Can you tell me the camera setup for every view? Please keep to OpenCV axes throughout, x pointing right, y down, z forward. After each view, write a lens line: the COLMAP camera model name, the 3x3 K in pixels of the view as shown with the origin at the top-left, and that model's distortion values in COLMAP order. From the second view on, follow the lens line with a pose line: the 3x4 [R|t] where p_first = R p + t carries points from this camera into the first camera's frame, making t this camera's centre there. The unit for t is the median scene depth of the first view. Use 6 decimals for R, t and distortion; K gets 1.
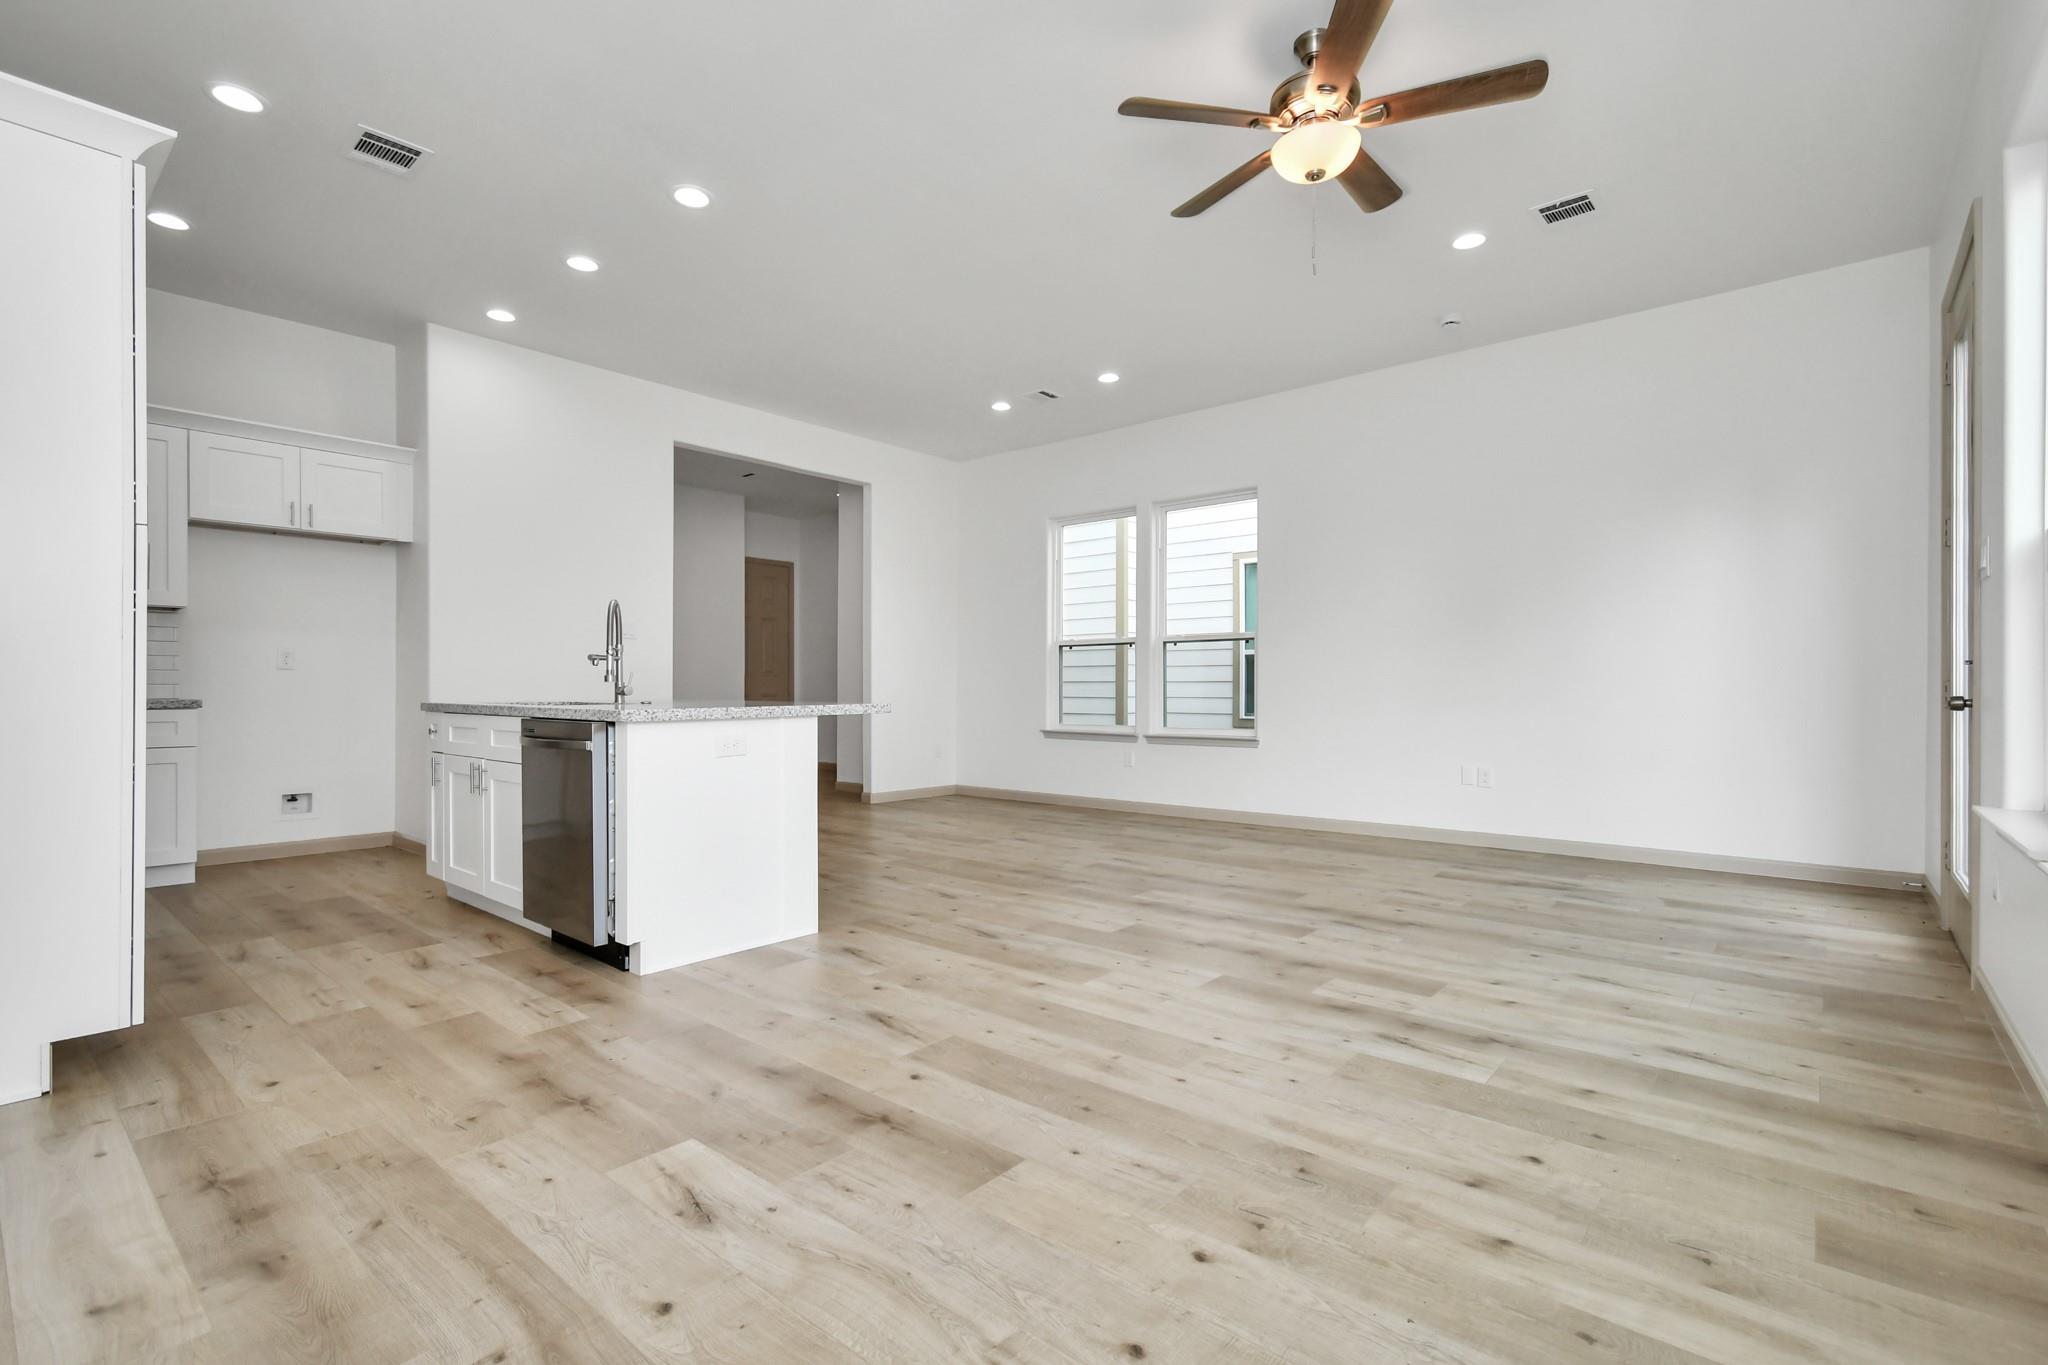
lens RADIAL K [[926.4, 0, 1014.3], [0, 926.4, 697.4], [0, 0, 1]] dist [0.008288, -0.002434]
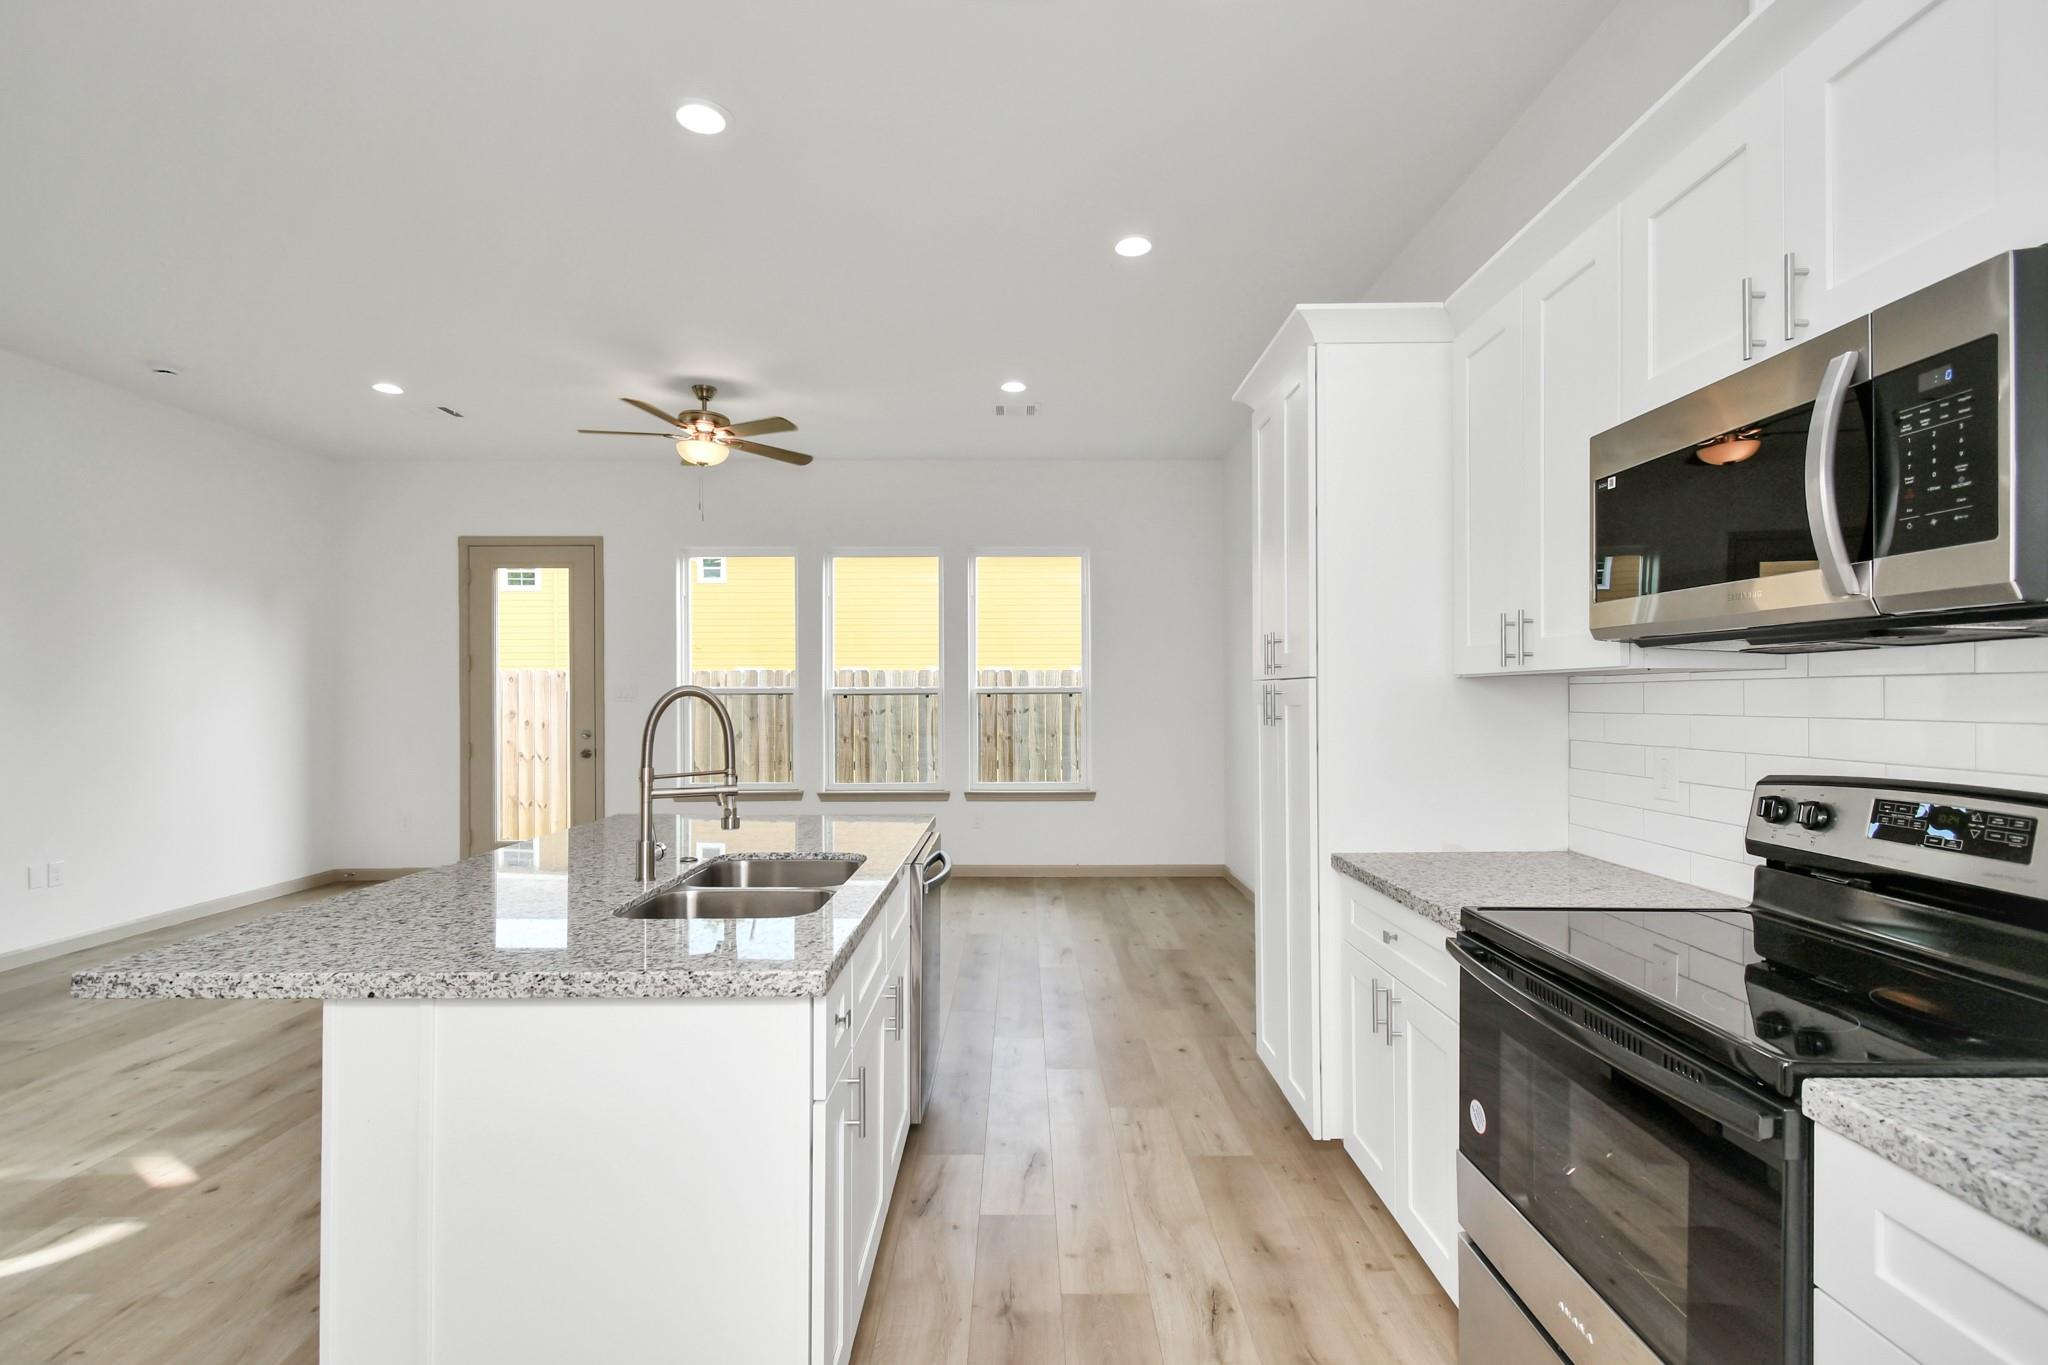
lens RADIAL K [[926.4, 0, 1026.8], [0, 926.4, 693.2], [0, 0, 1]] dist [0.008288, -0.002434]
pose [[-0.659988, 0.001918, 0.751274, -0.830438], [0.010180, 0.999928, 0.006391, -0.086327], [-0.751207, 0.011866, -0.659960, 1.025610]]
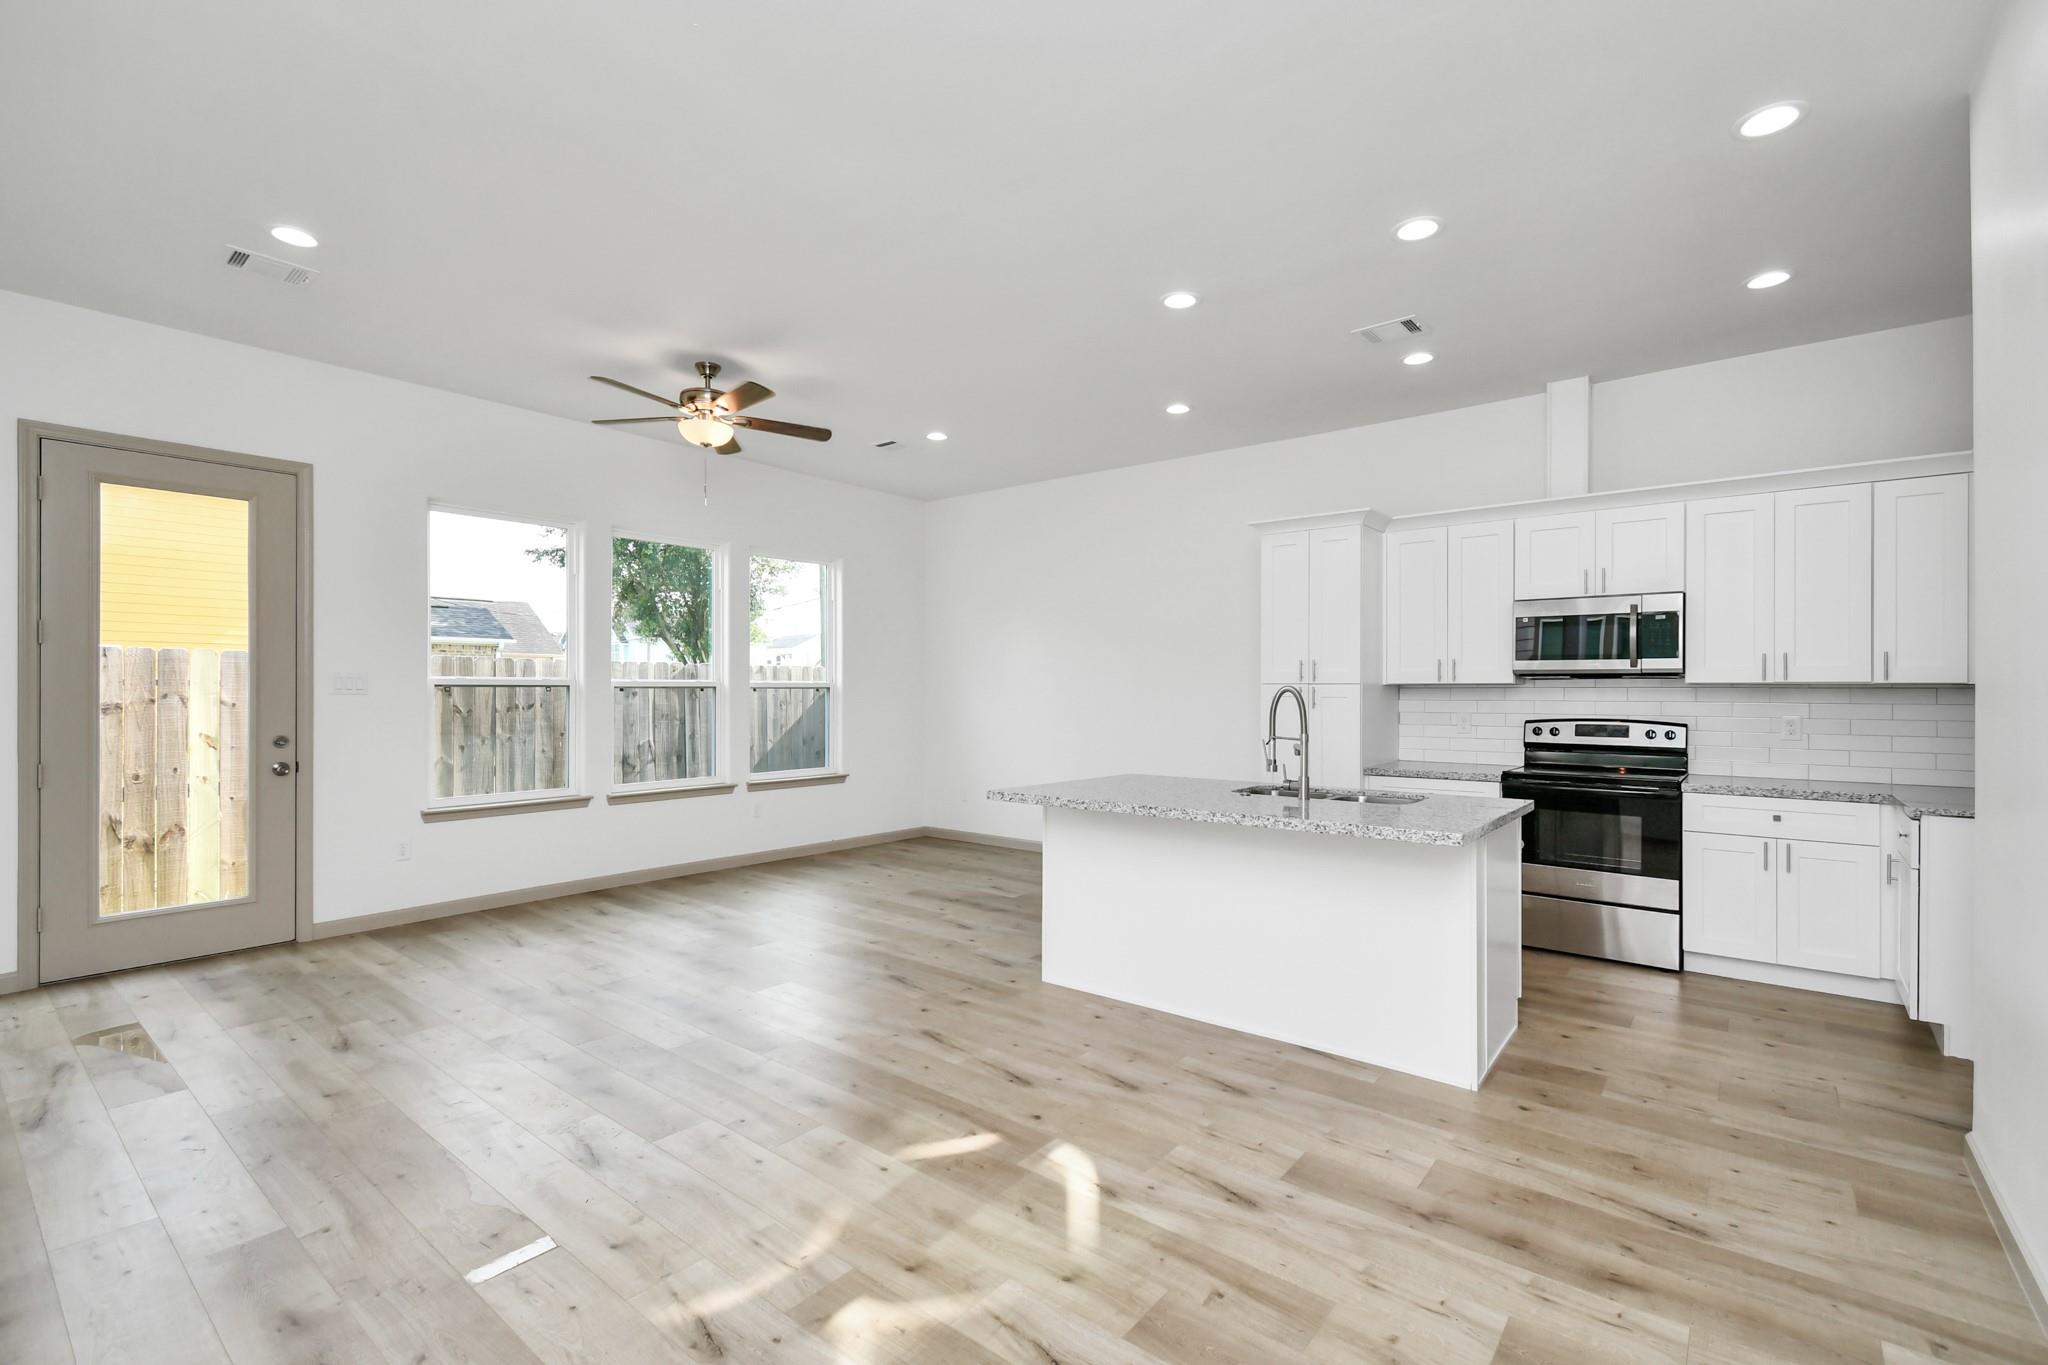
lens RADIAL K [[926.4, 0, 1043.7], [0, 926.4, 685.4], [0, 0, 1]] dist [0.008288, -0.002434]
pose [[-0.998333, -0.005182, -0.057489, -0.108549], [-0.005595, 0.999960, 0.007026, -0.093453], [0.057450, 0.007336, -0.998321, 1.621382]]
